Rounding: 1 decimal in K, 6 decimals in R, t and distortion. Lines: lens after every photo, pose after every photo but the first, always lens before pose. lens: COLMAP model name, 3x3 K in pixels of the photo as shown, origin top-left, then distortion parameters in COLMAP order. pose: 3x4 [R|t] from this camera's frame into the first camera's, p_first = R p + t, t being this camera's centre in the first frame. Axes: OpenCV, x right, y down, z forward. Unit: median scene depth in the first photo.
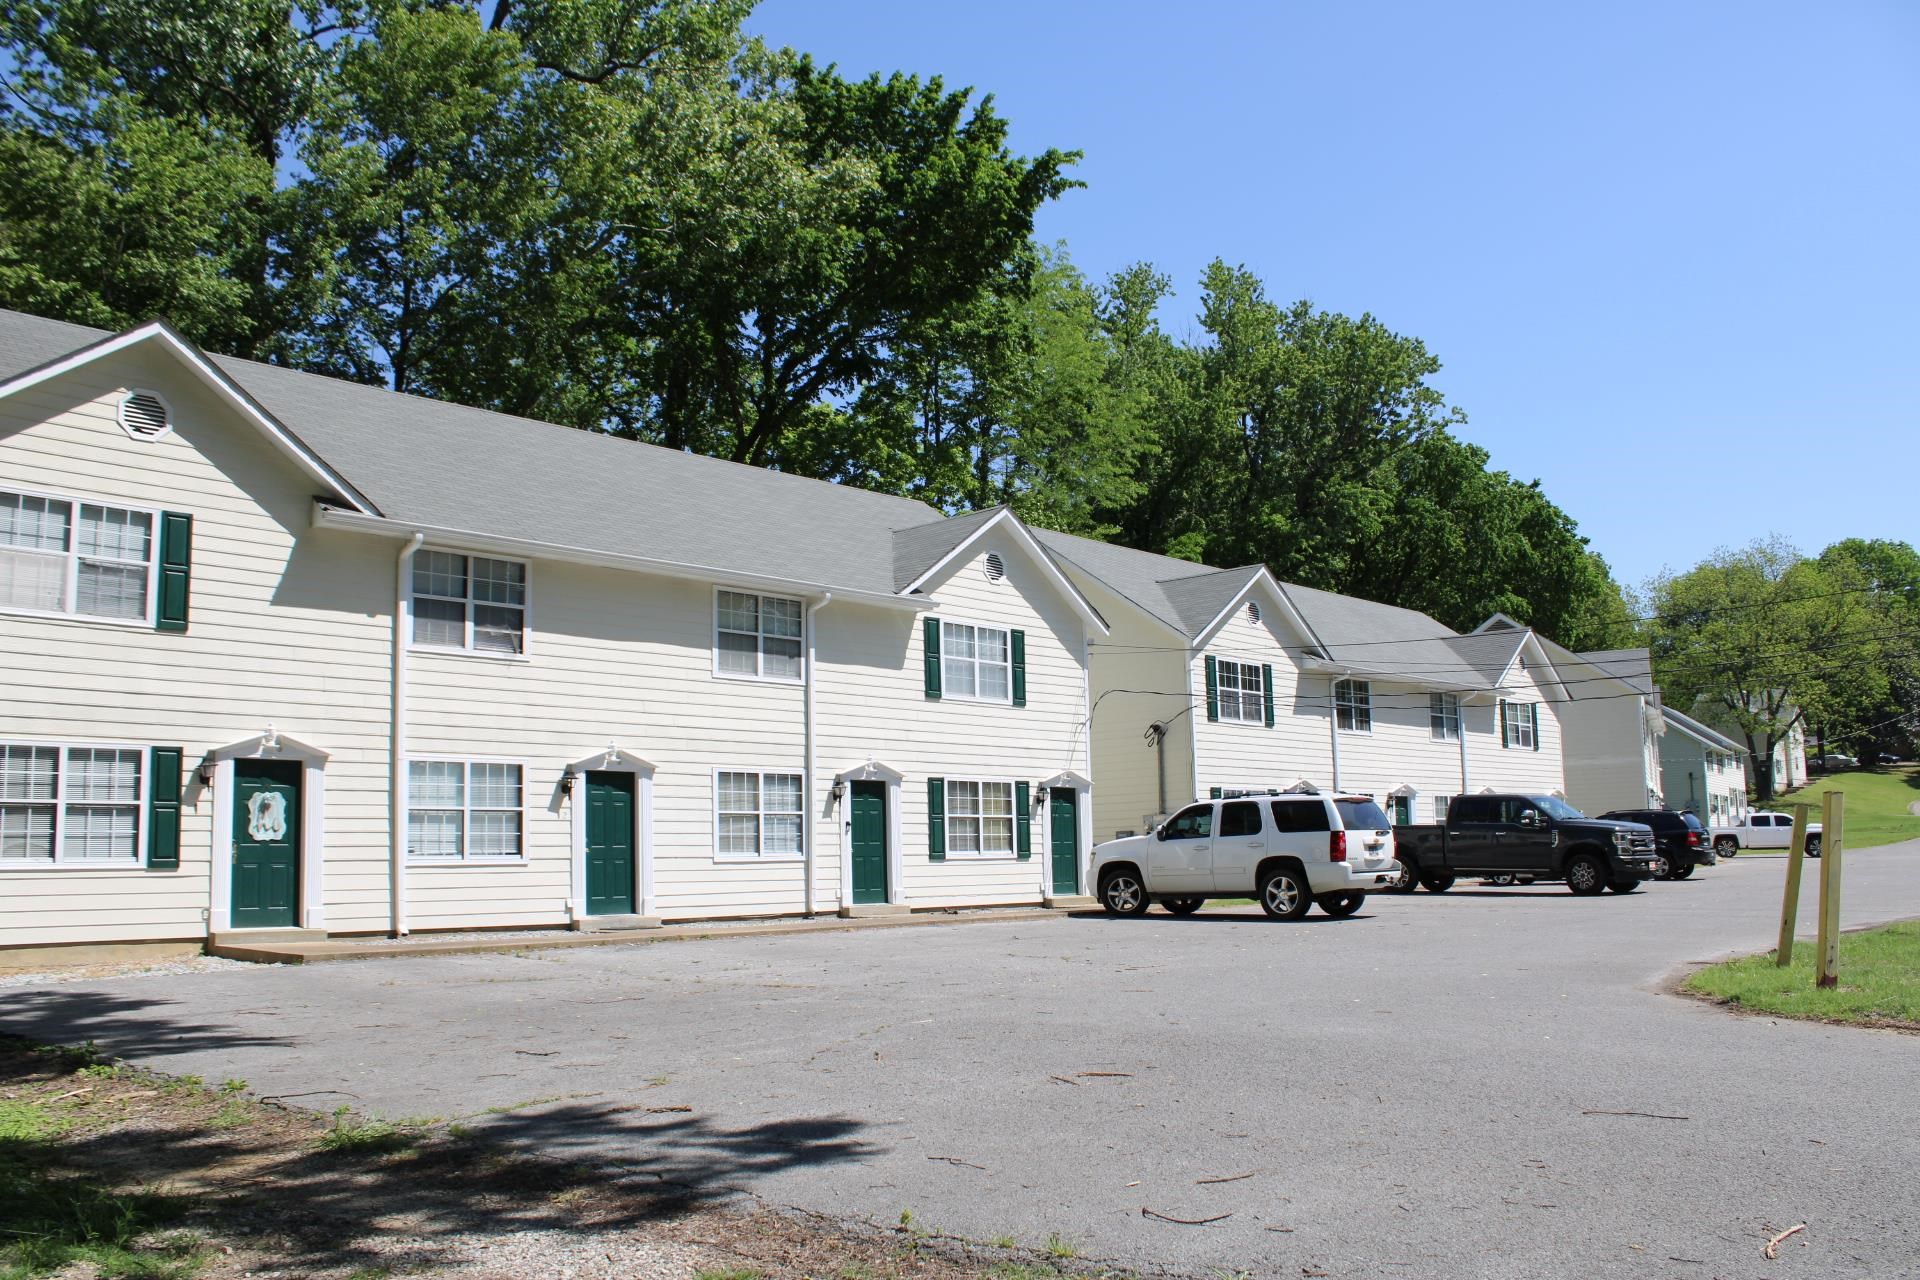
lens RADIAL K [[1618.7, 0, 962.5], [0, 1618.7, 631.1], [0, 0, 1]] dist [-0.148668, 0.105098]
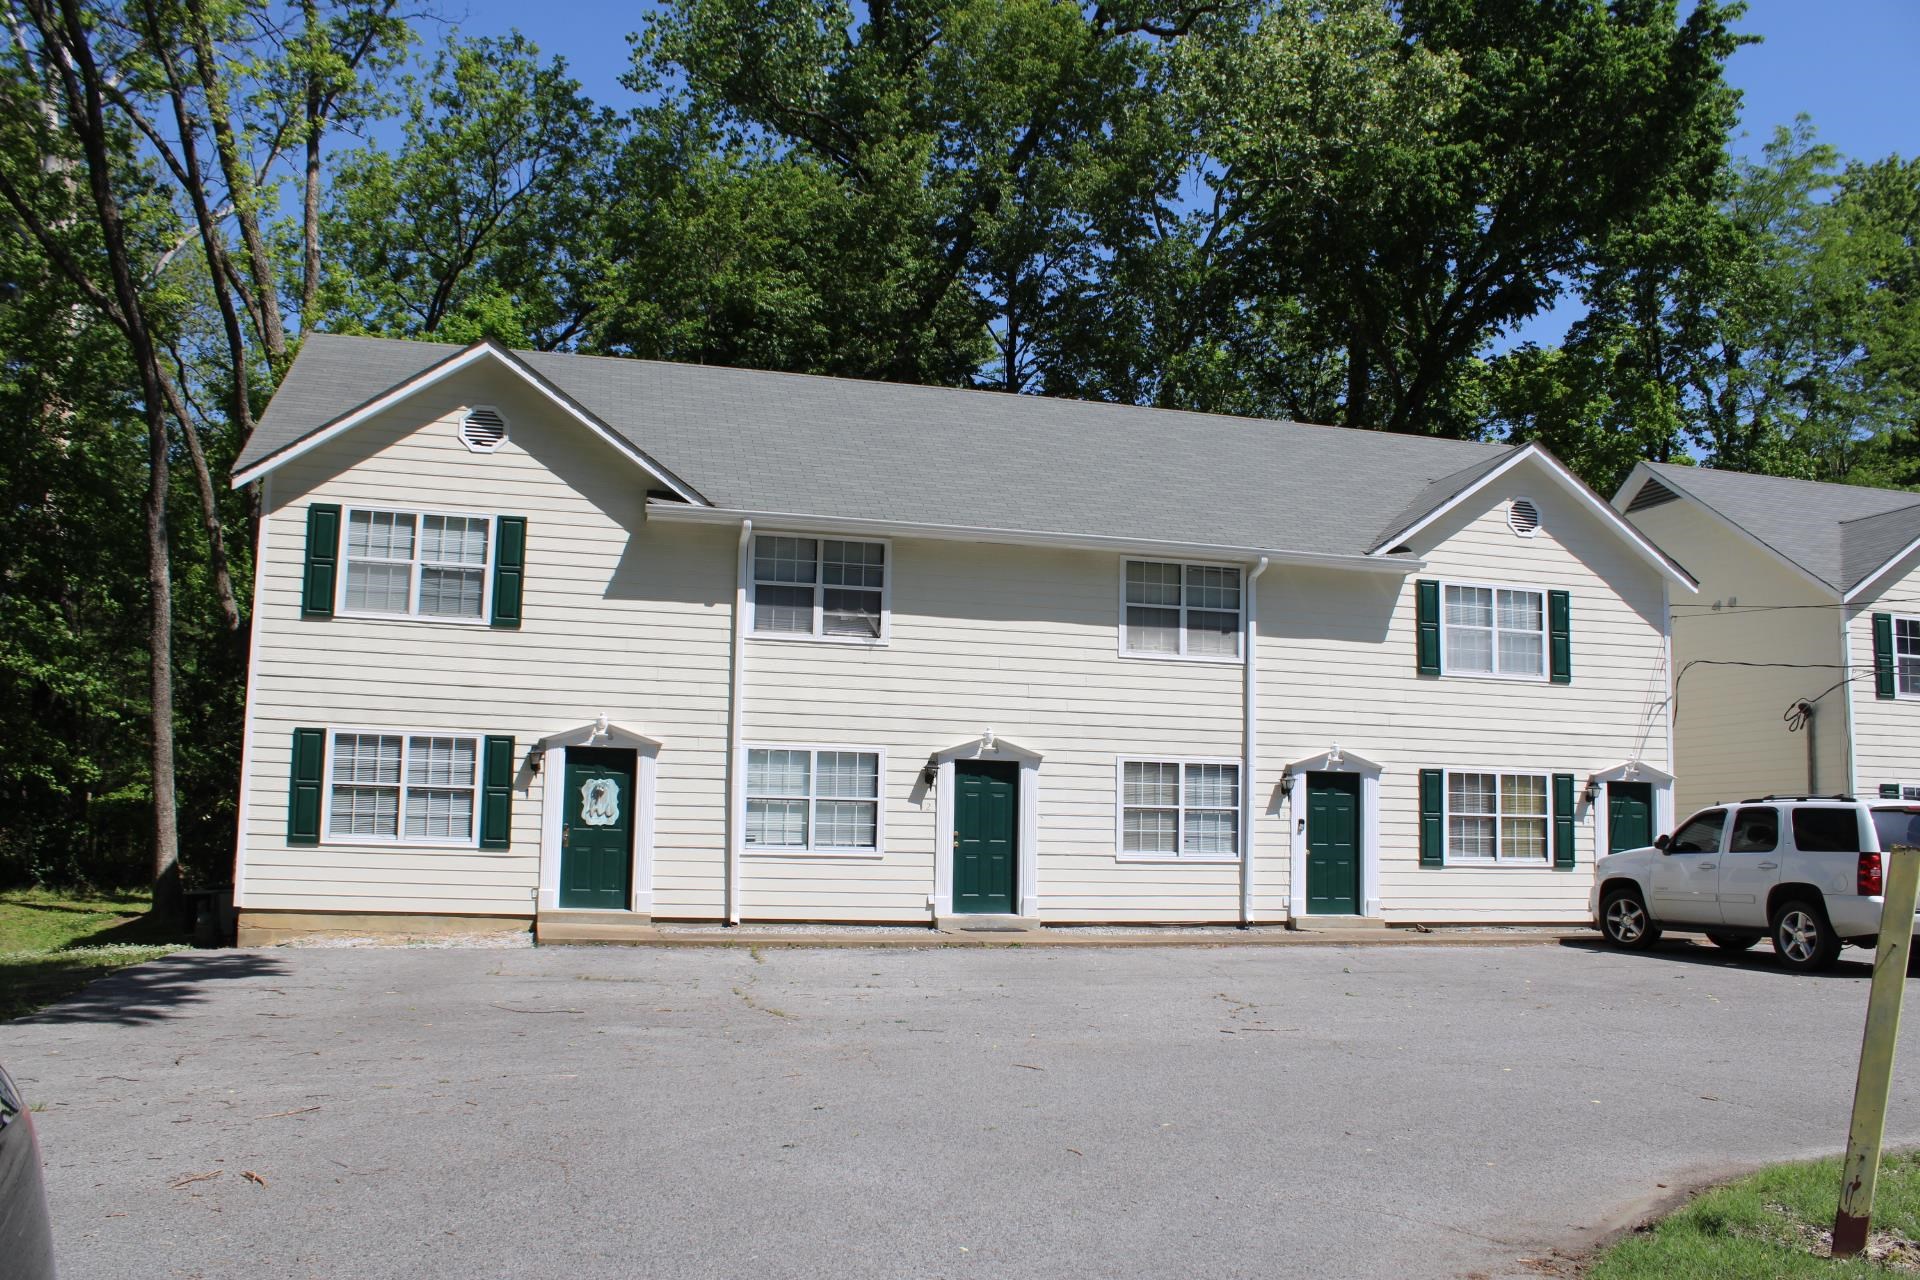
lens RADIAL K [[1618.7, 0, 949.9], [0, 1618.7, 654.0], [0, 0, 1]] dist [-0.148668, 0.105098]
pose [[0.839096, -0.023279, -0.543485, 0.264383], [0.037218, 0.999200, 0.014663, 0.010187], [0.542708, -0.032531, 0.839291, 0.190827]]
